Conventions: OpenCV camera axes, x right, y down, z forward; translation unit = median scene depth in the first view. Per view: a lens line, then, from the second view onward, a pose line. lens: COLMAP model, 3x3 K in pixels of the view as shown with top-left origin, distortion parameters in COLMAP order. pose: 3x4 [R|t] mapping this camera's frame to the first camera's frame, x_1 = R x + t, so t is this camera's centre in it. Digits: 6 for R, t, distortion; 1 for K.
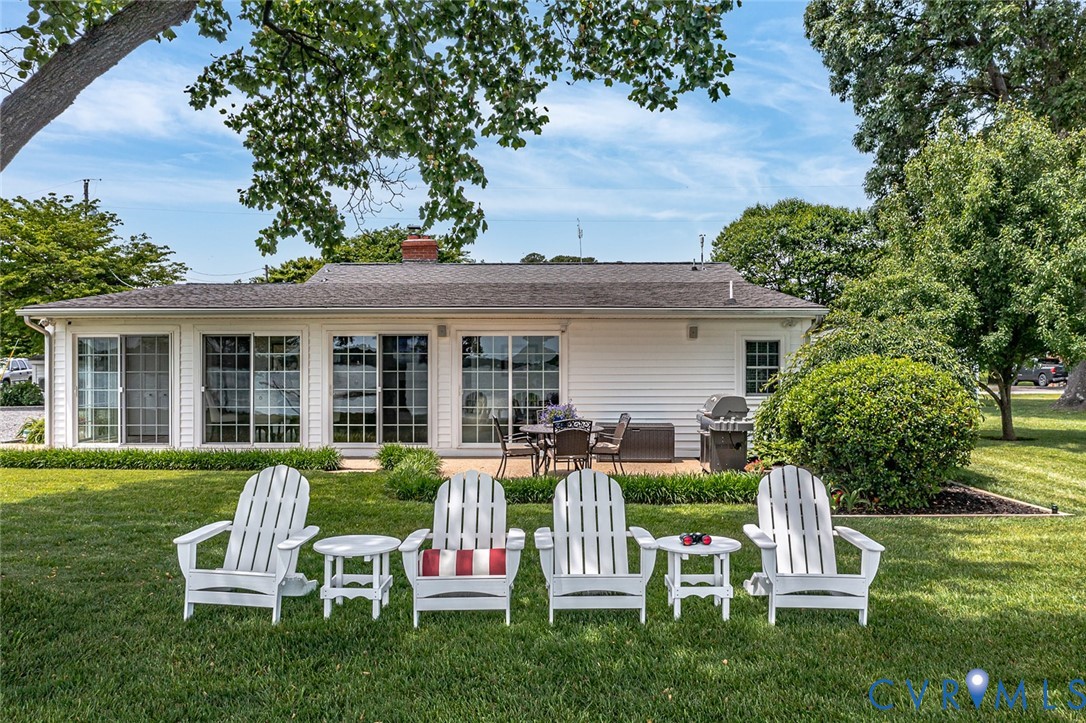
lens RADIAL K [[870.8, 0, 539.5], [0, 870.8, 363.2], [0, 0, 1]] dist [-0.026217, 0.003518]
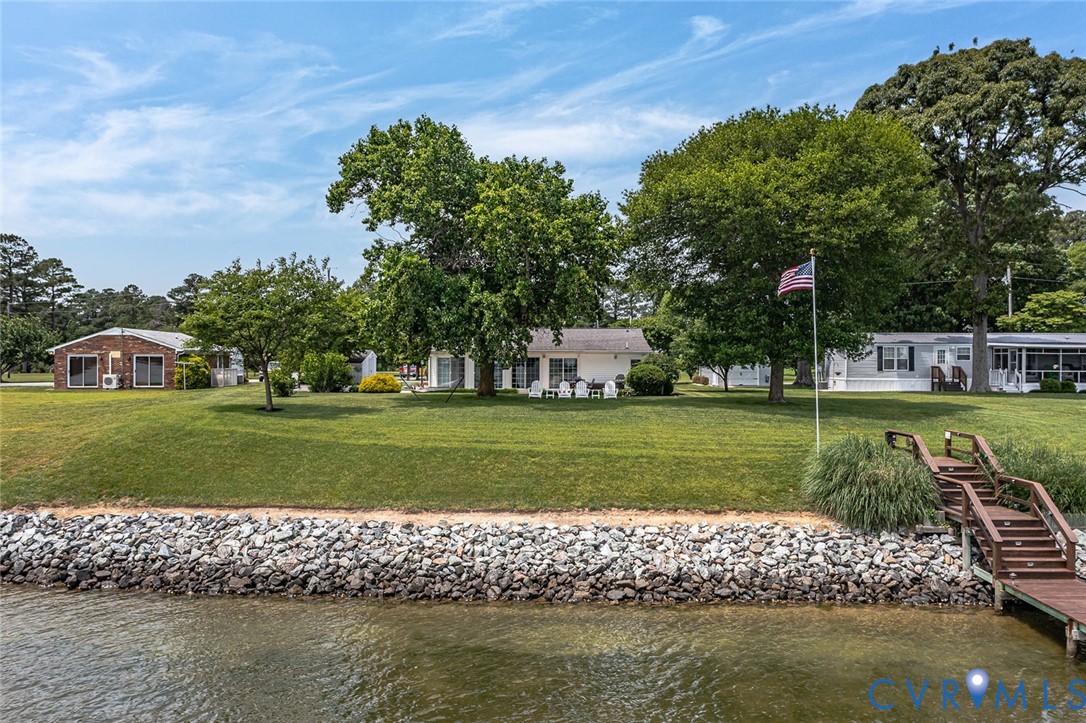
lens RADIAL K [[870.8, 0, 539.5], [0, 870.8, 363.2], [0, 0, 1]] dist [-0.026217, 0.003518]
pose [[0.999702, 0.000528, -0.024398, -0.054462], [-0.000505, 0.999999, 0.000943, -0.017839], [0.024398, -0.000930, 0.999702, -3.088347]]
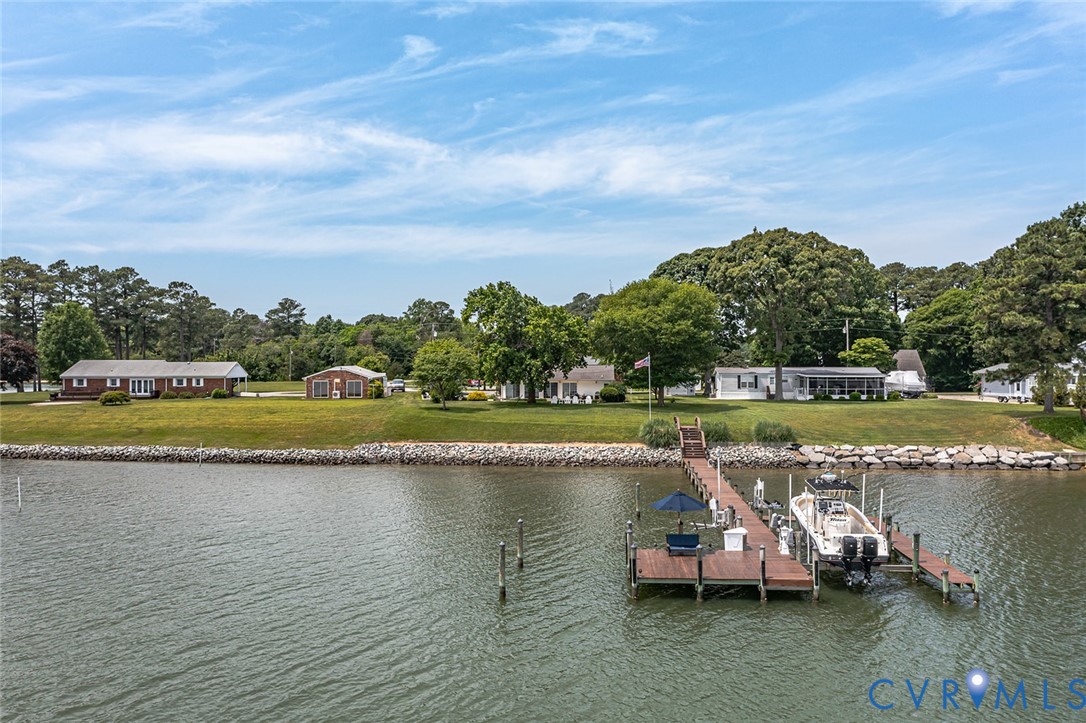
lens RADIAL K [[870.8, 0, 539.5], [0, 870.8, 363.2], [0, 0, 1]] dist [-0.026217, 0.003518]
pose [[0.997844, -0.002221, -0.065591, 0.224447], [0.002367, 0.999995, 0.002142, -0.254524], [0.065585, -0.002292, 0.997844, -7.342922]]
